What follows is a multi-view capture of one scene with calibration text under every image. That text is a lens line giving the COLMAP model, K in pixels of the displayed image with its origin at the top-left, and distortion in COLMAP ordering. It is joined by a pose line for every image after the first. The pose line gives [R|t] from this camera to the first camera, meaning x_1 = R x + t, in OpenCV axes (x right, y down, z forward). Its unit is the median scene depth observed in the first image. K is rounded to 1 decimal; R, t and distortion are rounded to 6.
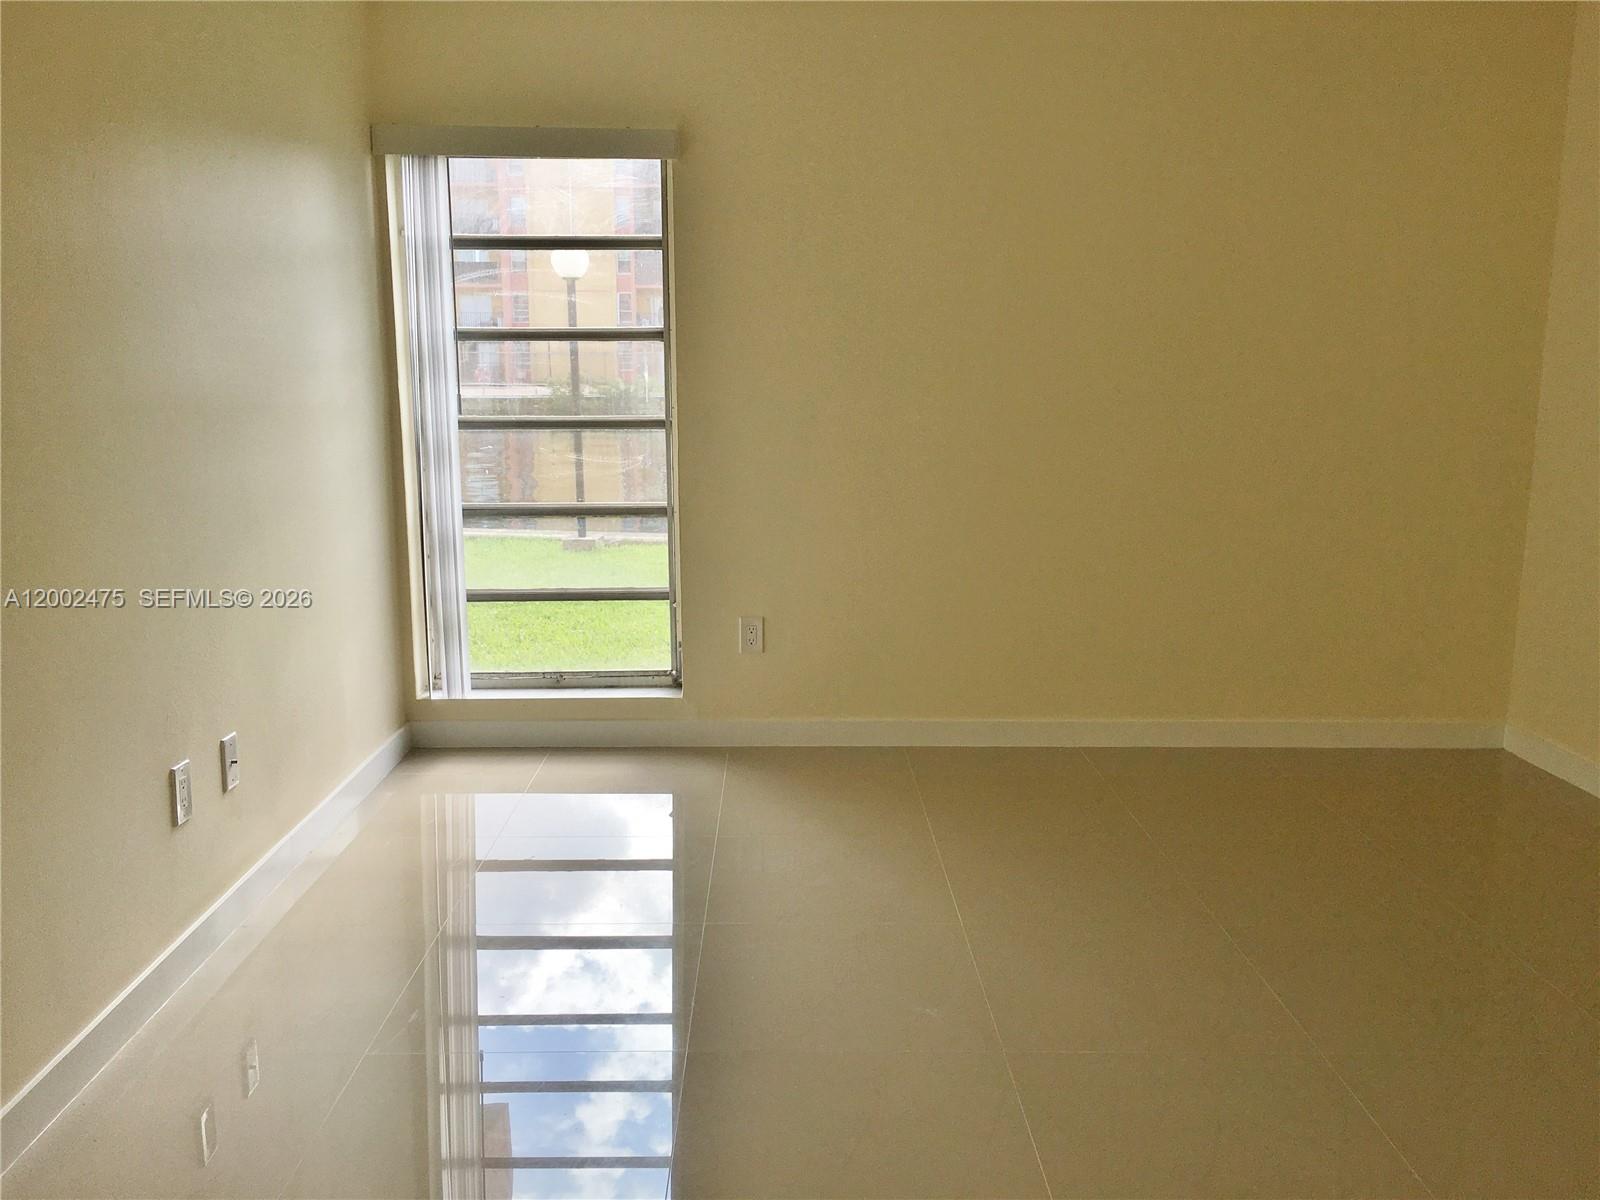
lens RADIAL K [[1376.2, 0, 799.6], [0, 1376.2, 599.5], [0, 0, 1]] dist [0.060787, -0.068989]
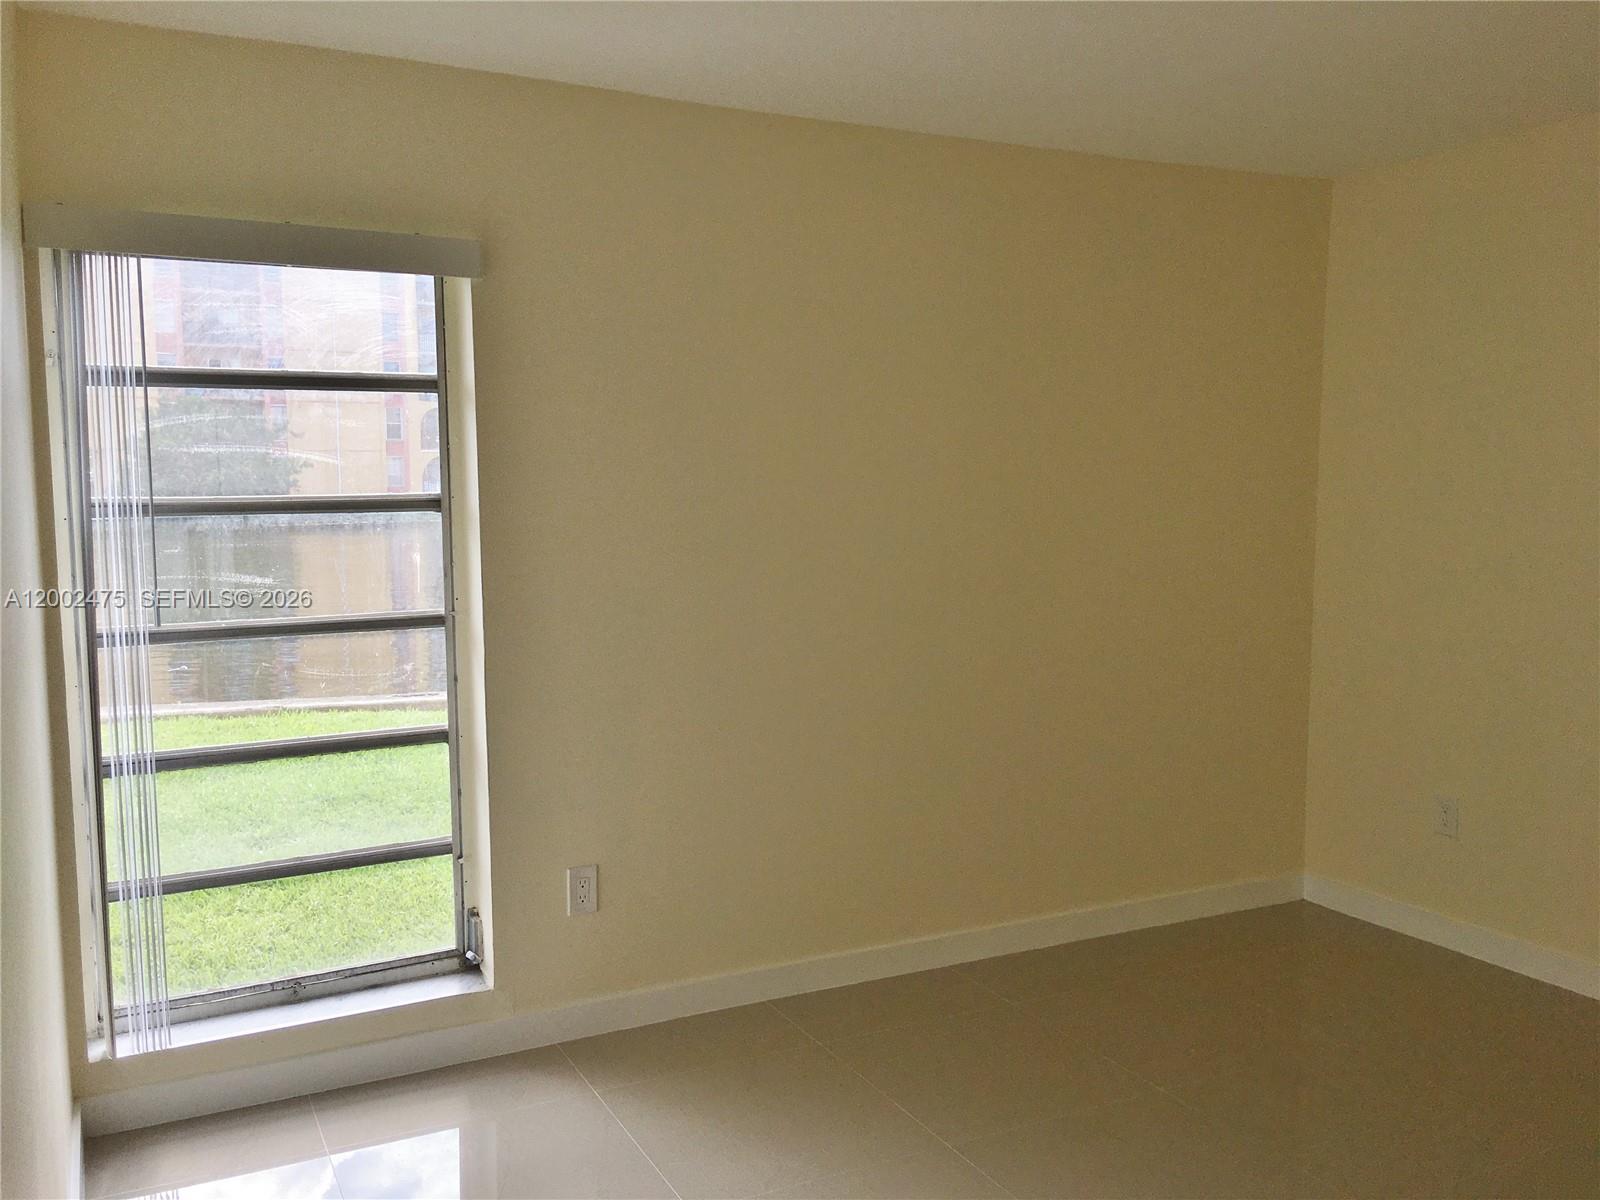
lens RADIAL K [[1376.2, 0, 799.3], [0, 1376.2, 598.9], [0, 0, 1]] dist [0.060787, -0.068989]
pose [[0.903219, -0.047271, 0.426569, -0.245071], [0.090018, 0.992673, -0.080600, -0.061282], [-0.419633, 0.111199, 0.900857, 0.243653]]
